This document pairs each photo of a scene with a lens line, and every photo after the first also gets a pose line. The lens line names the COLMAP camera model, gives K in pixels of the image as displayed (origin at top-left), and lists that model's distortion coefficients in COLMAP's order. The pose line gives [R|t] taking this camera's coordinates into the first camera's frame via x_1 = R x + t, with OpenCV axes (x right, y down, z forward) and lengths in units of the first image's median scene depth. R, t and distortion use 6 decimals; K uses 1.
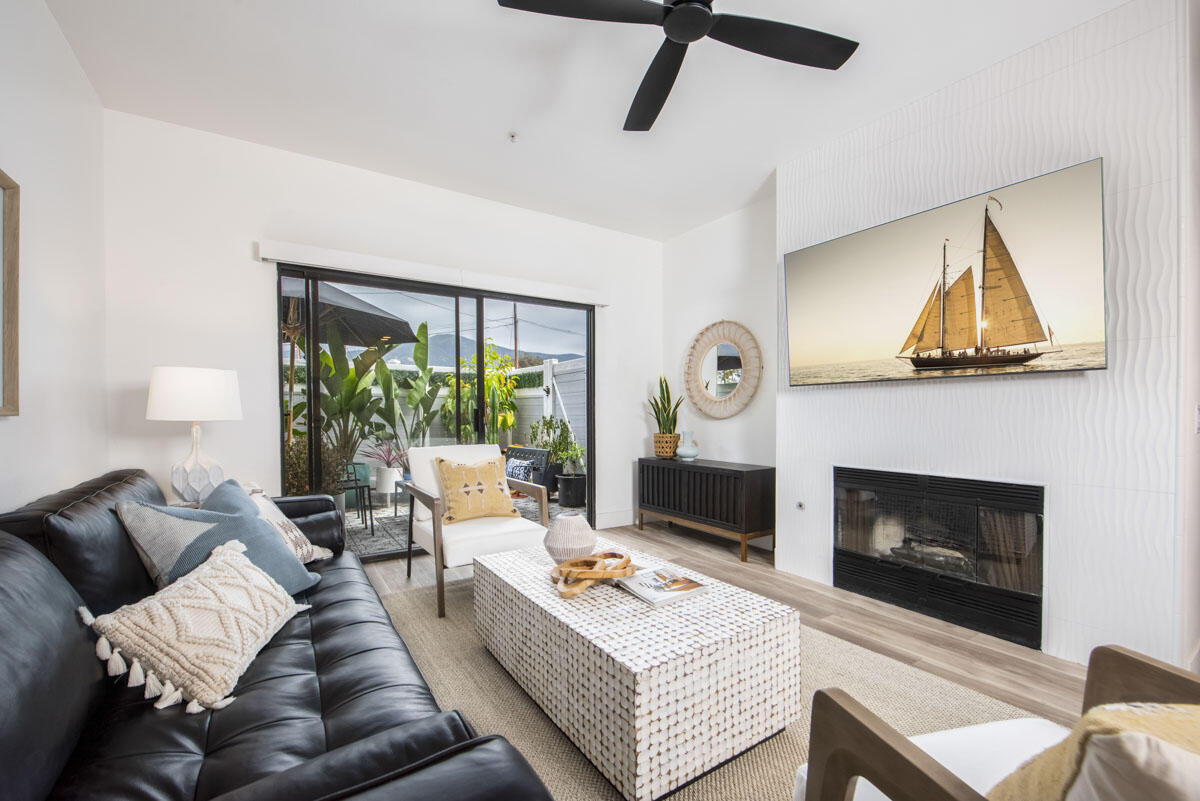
lens RADIAL K [[481.4, 0, 566.1], [0, 481.4, 417.7], [0, 0, 1]] dist [-0.007778, -0.001436]
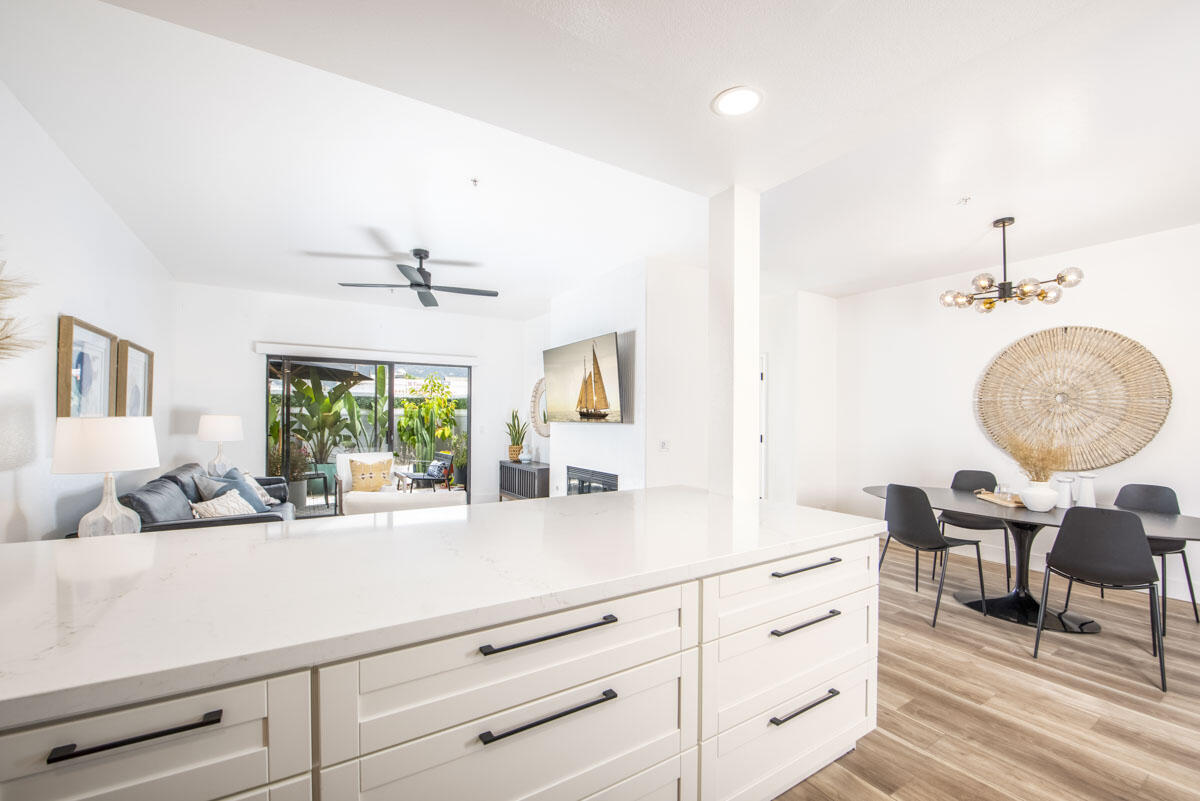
lens RADIAL K [[481.4, 0, 603.2], [0, 481.4, 404.8], [0, 0, 1]] dist [-0.007778, -0.001436]
pose [[0.999464, 0.008881, 0.031508, 0.800709], [-0.007807, 0.999389, -0.034061, -0.089227], [-0.031791, 0.033796, 0.998923, -1.101008]]
